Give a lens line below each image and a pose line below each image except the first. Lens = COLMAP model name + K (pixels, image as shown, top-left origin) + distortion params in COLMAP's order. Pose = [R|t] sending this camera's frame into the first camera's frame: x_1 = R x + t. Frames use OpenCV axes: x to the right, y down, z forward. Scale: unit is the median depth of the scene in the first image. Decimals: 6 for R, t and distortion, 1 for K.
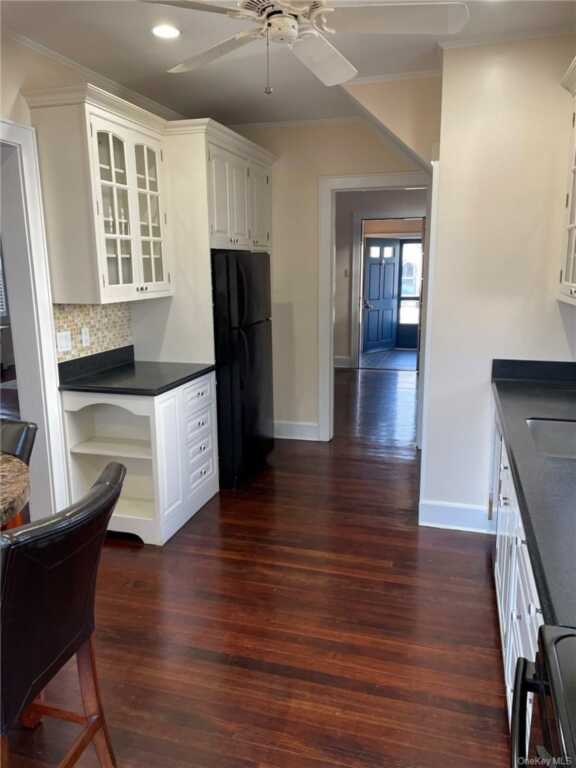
lens RADIAL K [[578.6, 0, 287.2], [0, 578.6, 382.8], [0, 0, 1]] dist [0.053418, 0.000480]
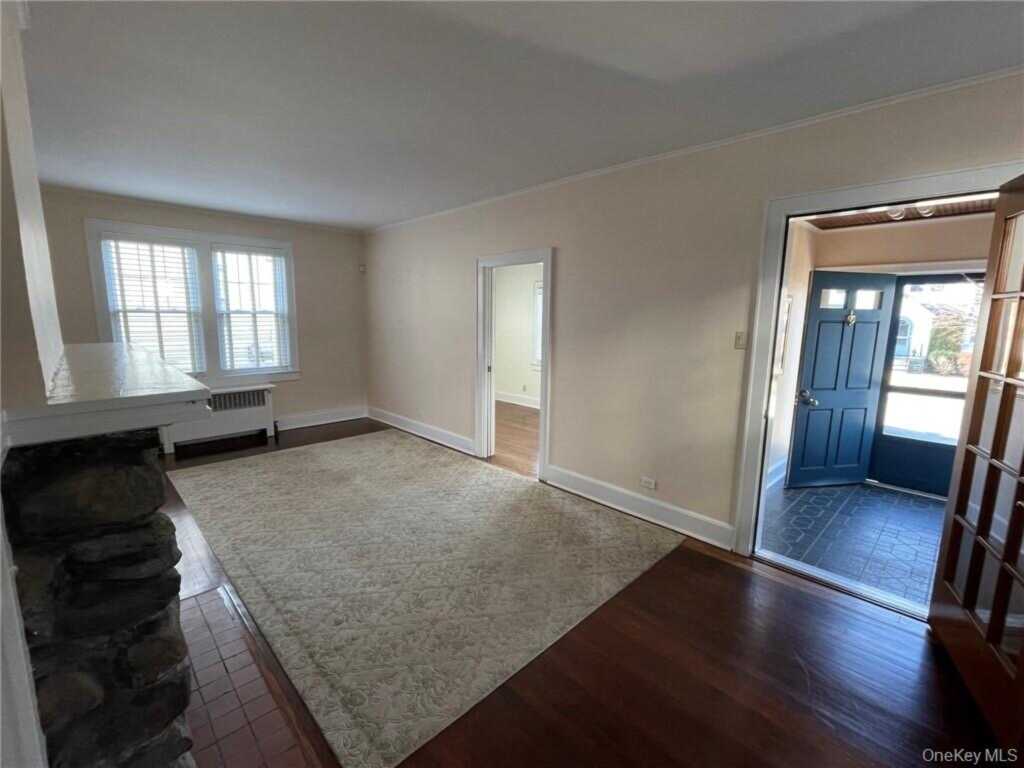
lens RADIAL K [[443.8, 0, 506.5], [0, 443.8, 380.7], [0, 0, 1]] dist [0.000033, -0.000377]
pose [[0.870926, 0.092710, -0.482590, 0.092283], [-0.120285, 0.992387, -0.026431, -0.104294], [0.476466, 0.081068, 0.875448, 0.507118]]
